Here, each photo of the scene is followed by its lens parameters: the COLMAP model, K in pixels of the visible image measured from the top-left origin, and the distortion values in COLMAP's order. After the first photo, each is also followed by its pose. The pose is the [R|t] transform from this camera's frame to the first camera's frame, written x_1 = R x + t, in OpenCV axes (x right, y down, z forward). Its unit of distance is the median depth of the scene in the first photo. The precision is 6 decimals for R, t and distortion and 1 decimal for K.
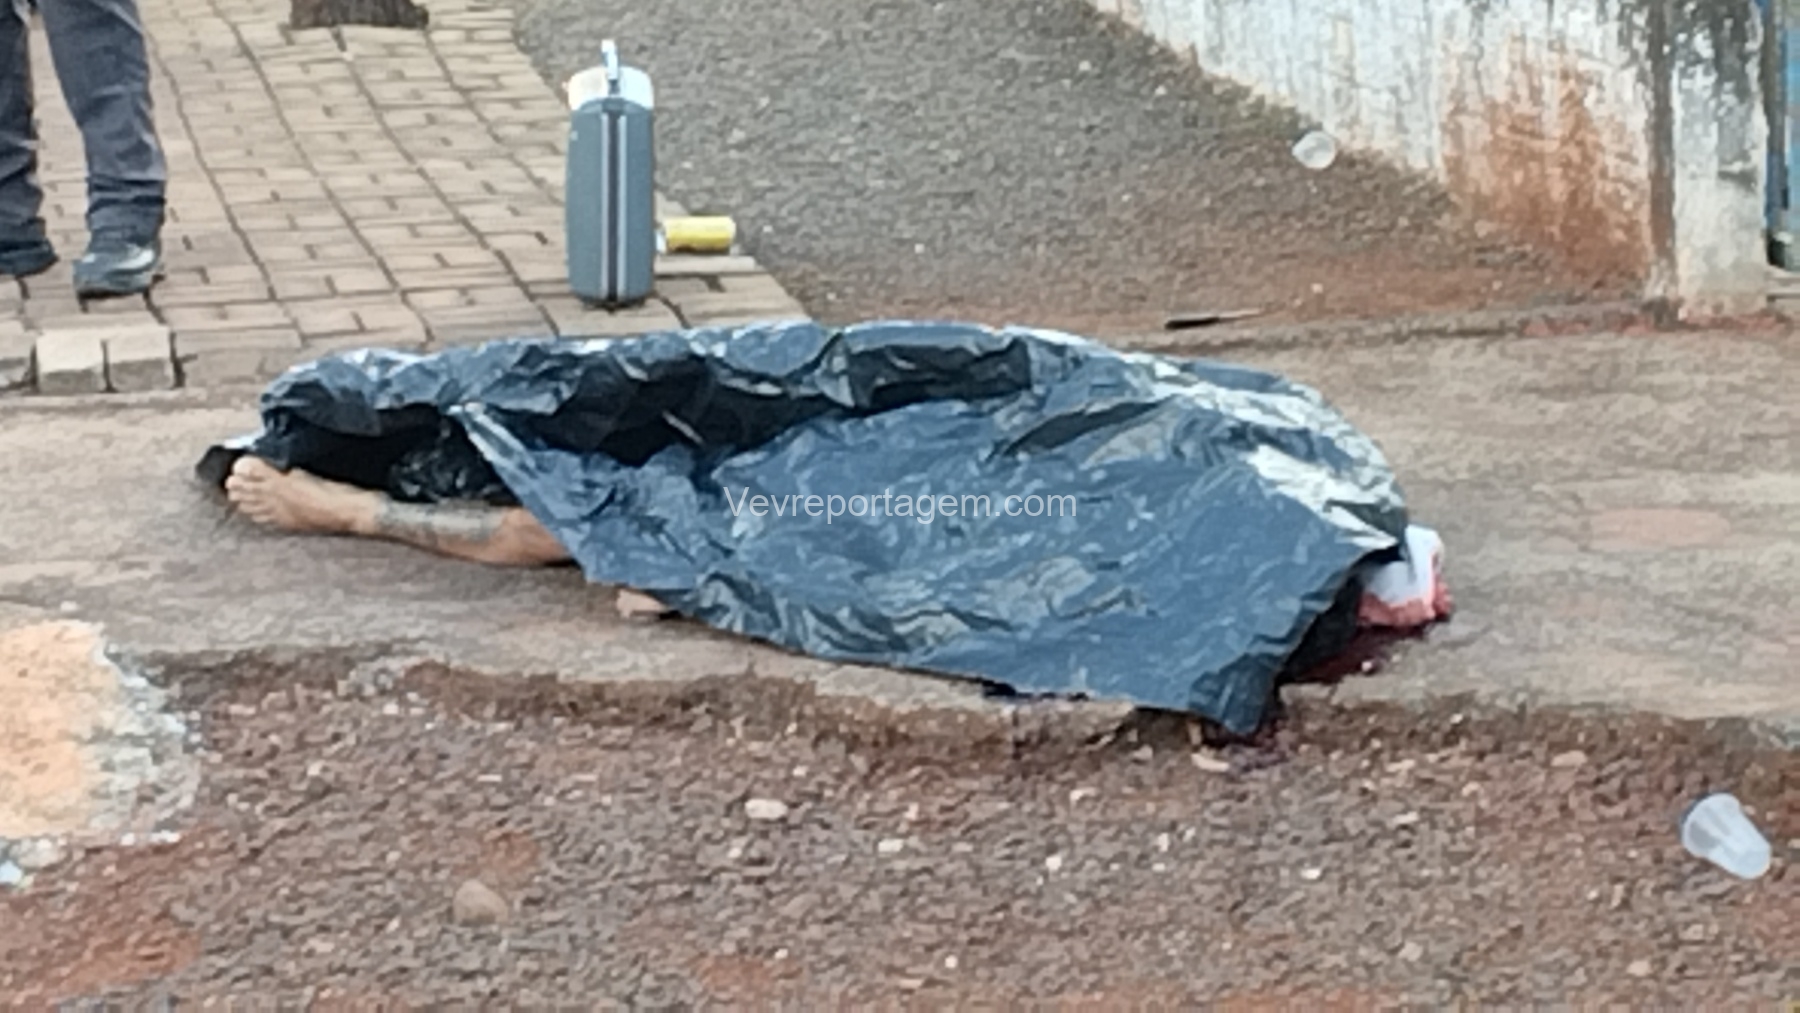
lens RADIAL K [[5648.4, 0, 891.8], [0, 5648.4, 627.2], [0, 0, 1]] dist [0.181097, -1.239409]
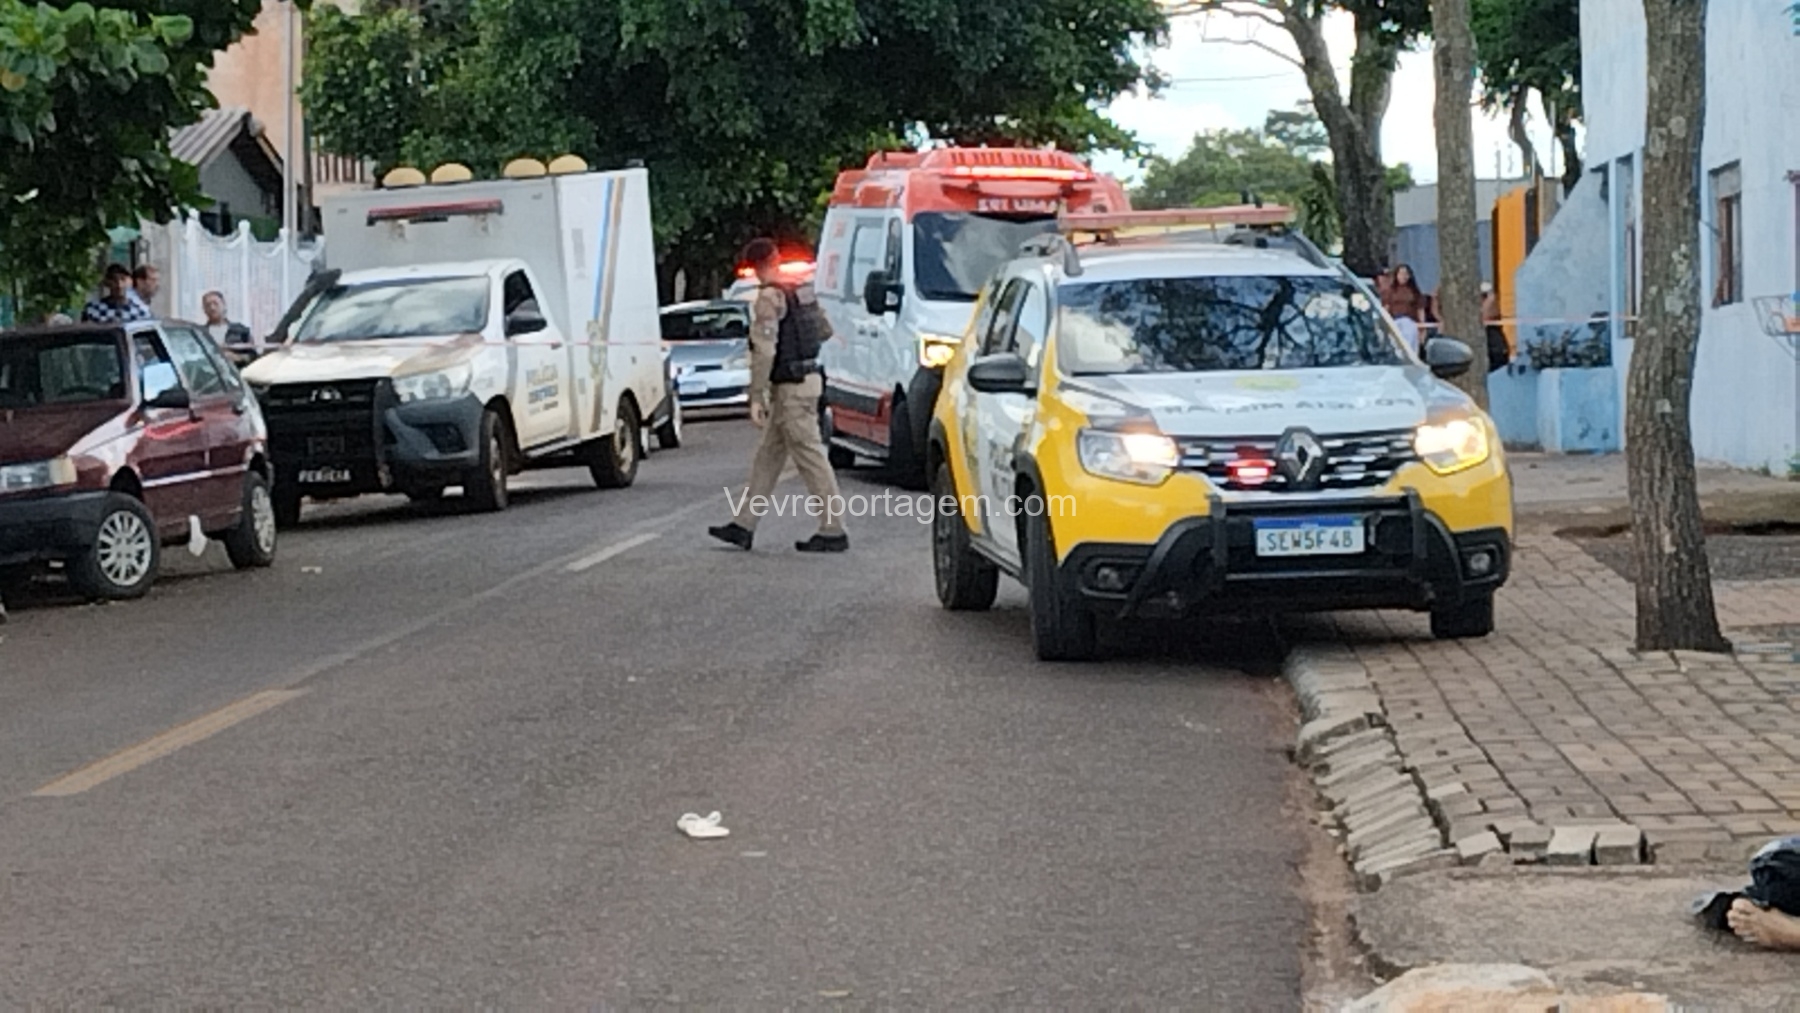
lens RADIAL K [[4205.1, 0, 895.8], [0, 4205.1, 511.1], [0, 0, 1]] dist [0.172944, -0.732313]
pose [[0.973167, 0.017811, -0.229411, -0.084246], [-0.051666, 0.988456, -0.142427, 0.045671], [0.224226, 0.150458, 0.962853, -0.183488]]
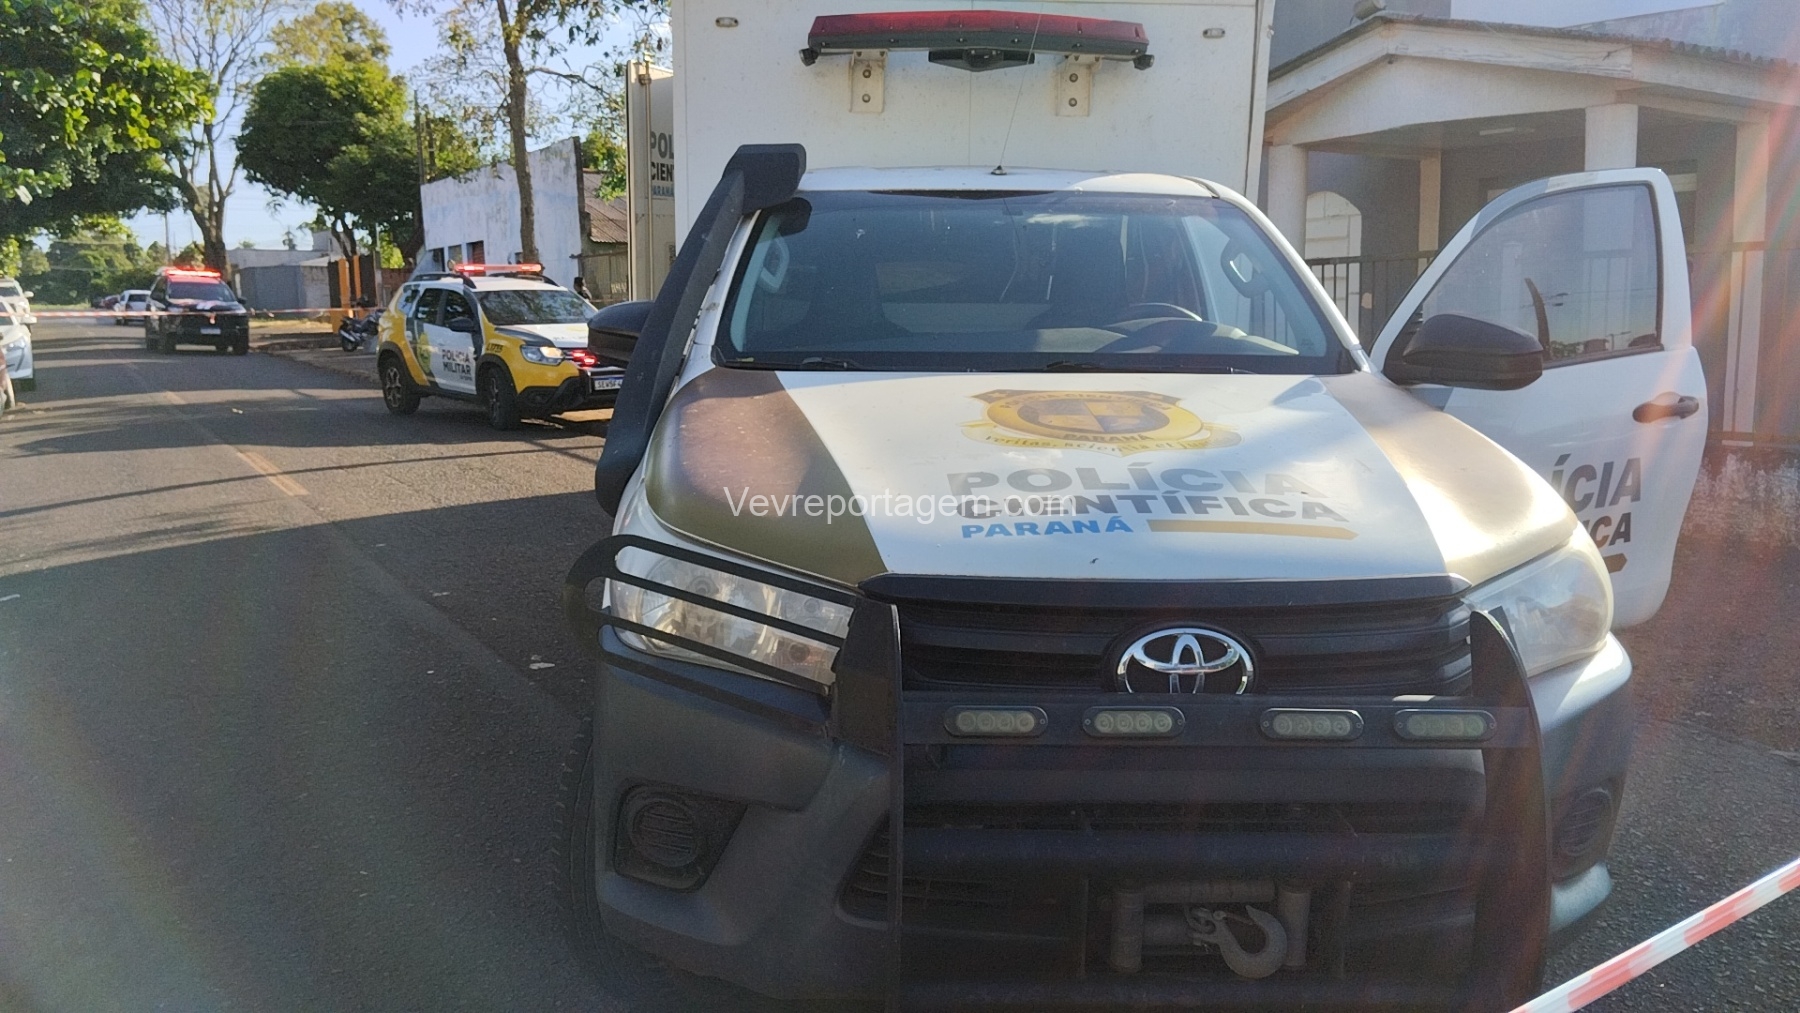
lens RADIAL K [[1462.5, 0, 897.5], [0, 1462.5, 520.8], [0, 0, 1]] dist [0.091859, -0.191265]
pose [[0.936879, -0.034419, 0.347956, -0.766870], [0.052805, 0.997657, -0.043492, 0.058925], [-0.345644, 0.059120, 0.936502, -0.210280]]
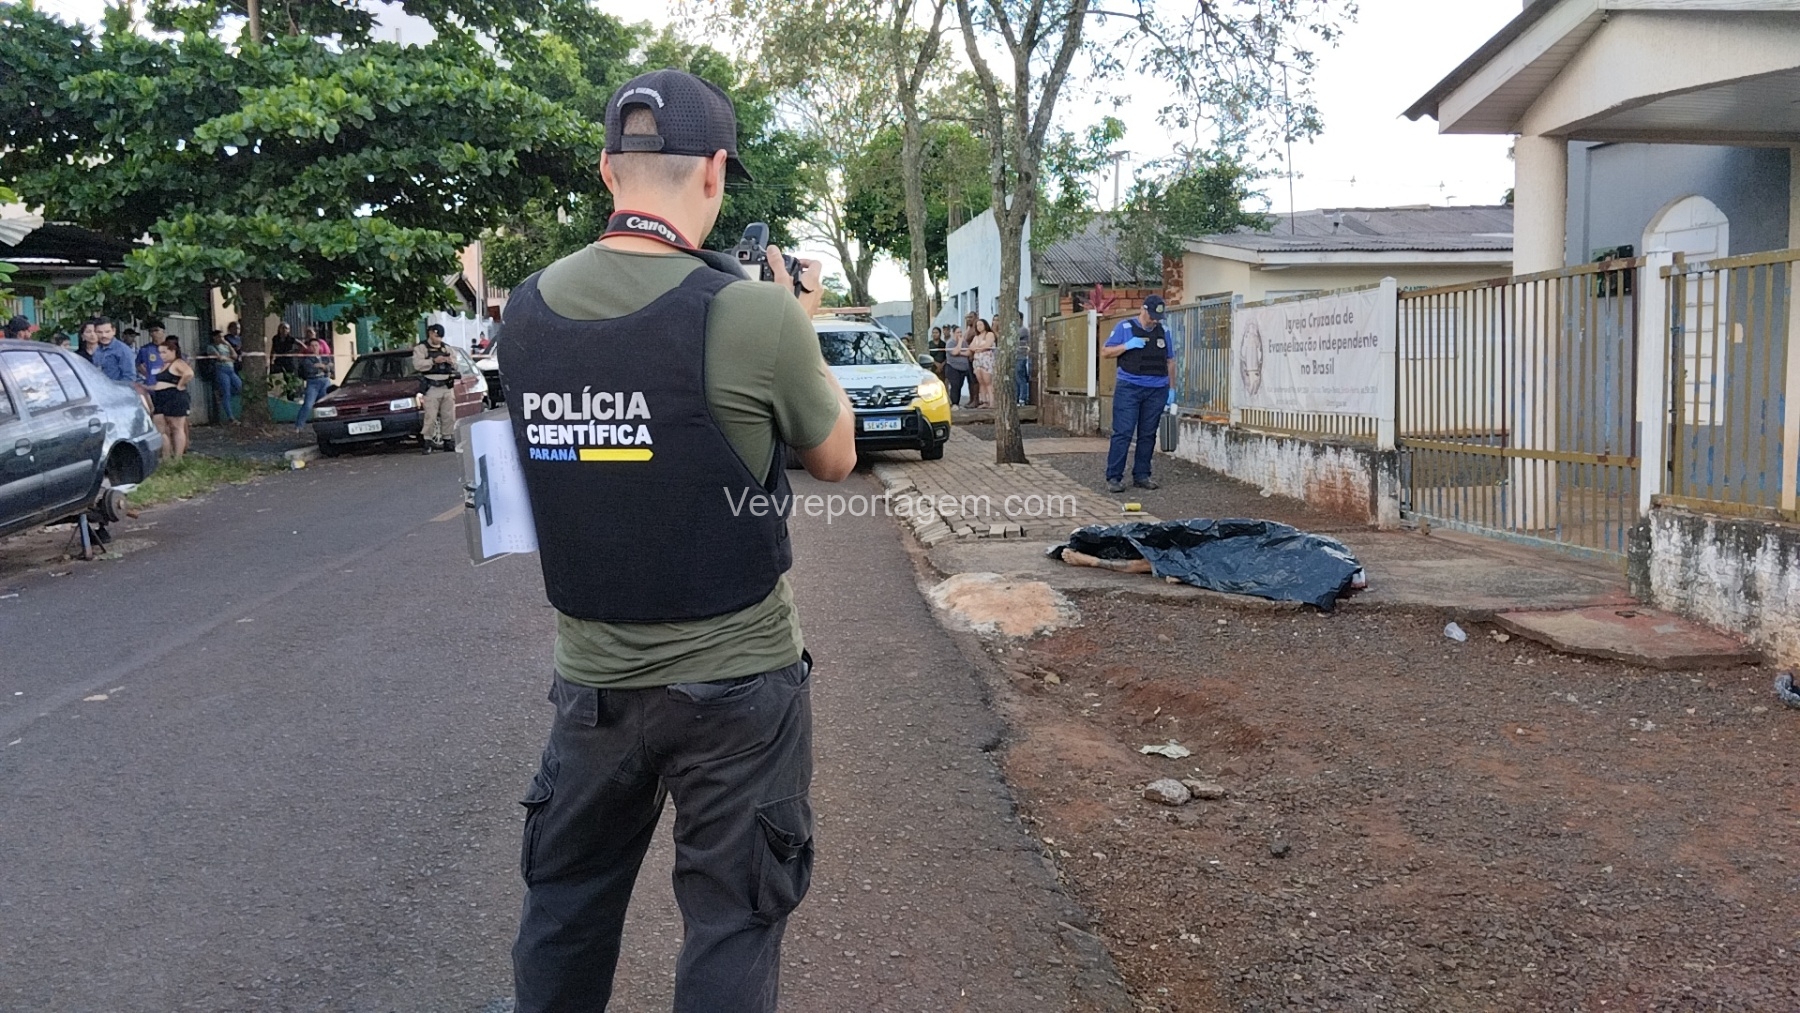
lens RADIAL K [[1462.5, 0, 897.5], [0, 1462.5, 520.8], [0, 0, 1]] dist [0.091859, -0.191265]
pose [[0.995649, 0.019920, -0.091023, -0.157130], [-0.027056, 0.996598, -0.077849, 0.045361], [0.089163, 0.079973, 0.992801, -0.156956]]
